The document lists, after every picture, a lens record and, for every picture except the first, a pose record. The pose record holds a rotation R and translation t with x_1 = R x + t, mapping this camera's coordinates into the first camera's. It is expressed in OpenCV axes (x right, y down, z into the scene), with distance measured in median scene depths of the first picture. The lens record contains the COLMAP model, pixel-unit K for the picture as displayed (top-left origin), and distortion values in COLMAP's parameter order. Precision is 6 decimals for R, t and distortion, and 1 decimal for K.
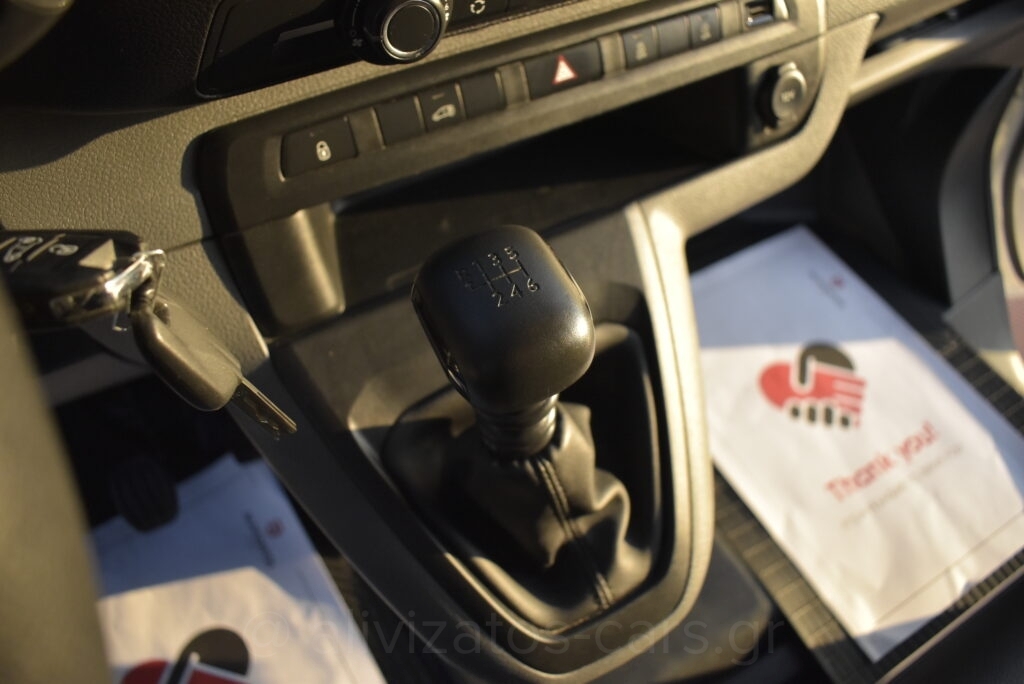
lens RADIAL K [[814.3, 0, 512.0], [0, 814.3, 342.0], [0, 0, 1]] dist [-0.073355, -0.000747]
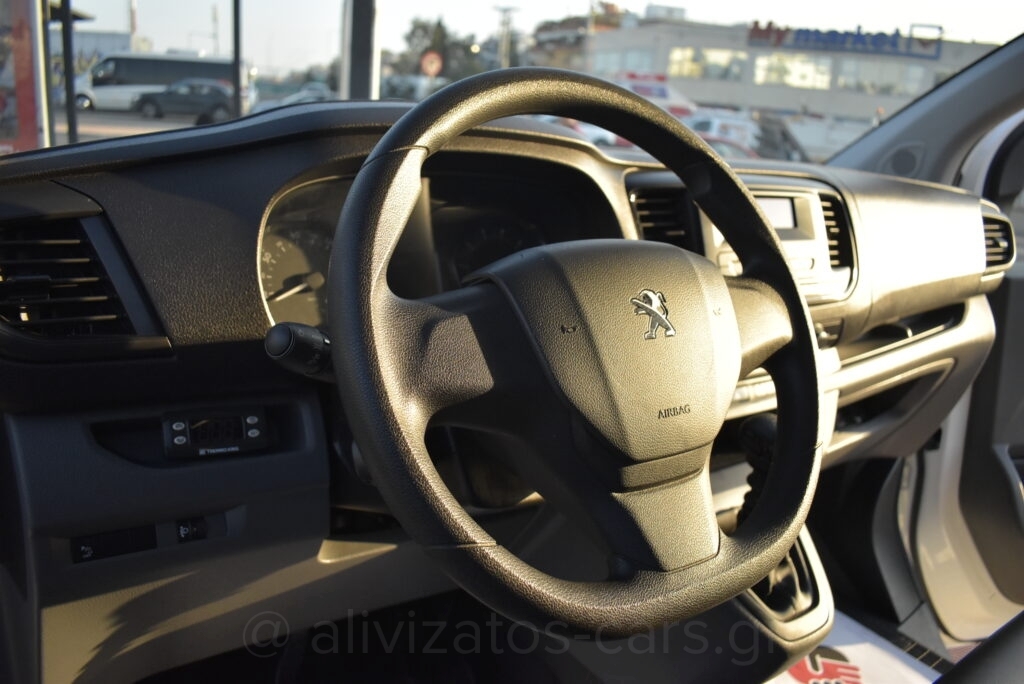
lens RADIAL K [[829.8, 0, 513.1], [0, 829.8, 309.6], [0, 0, 1]] dist [-0.087301, -0.009574]
pose [[0.992892, 0.036607, 0.113252, -0.339236], [0.035592, 0.816663, -0.576016, 0.326394], [-0.113575, 0.575953, 0.809555, -0.419958]]
